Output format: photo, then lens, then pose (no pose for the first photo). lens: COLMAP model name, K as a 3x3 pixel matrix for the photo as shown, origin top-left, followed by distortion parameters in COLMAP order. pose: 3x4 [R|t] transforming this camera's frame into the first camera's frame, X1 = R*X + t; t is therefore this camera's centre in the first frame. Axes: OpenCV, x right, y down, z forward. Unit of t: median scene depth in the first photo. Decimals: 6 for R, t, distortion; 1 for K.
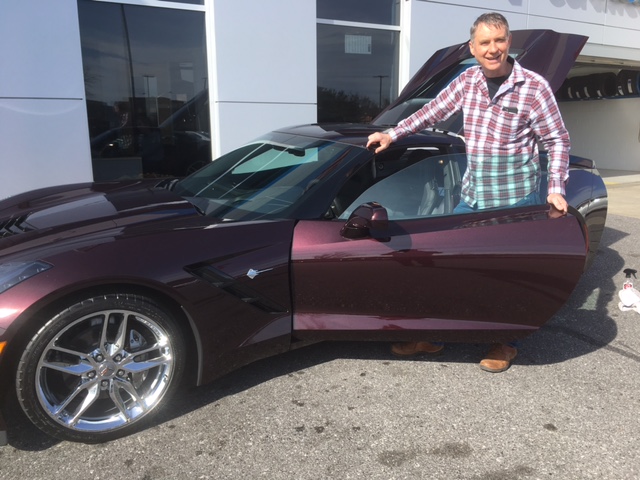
lens RADIAL K [[557.5, 0, 320.0], [0, 557.5, 240.0], [0, 0, 1]] dist [0.059830, -0.120599]
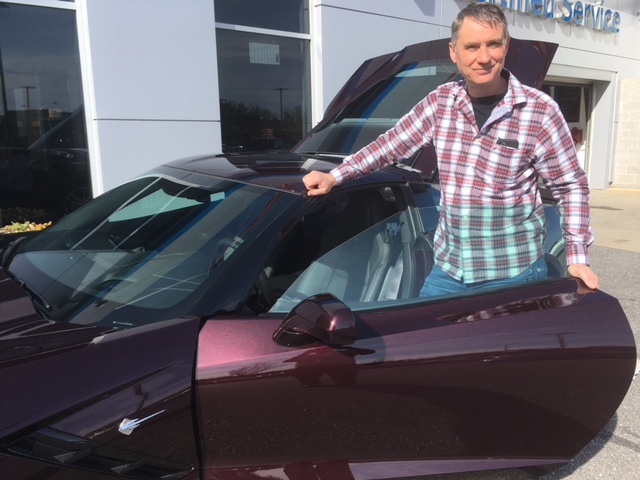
lens RADIAL K [[557.5, 0, 320.0], [0, 557.5, 240.0], [0, 0, 1]] dist [0.059830, -0.120599]
pose [[0.985118, -0.040146, 0.167126, -0.012599], [0.043433, 0.998927, -0.016059, -0.107505], [-0.166302, 0.023079, 0.985805, 0.343599]]
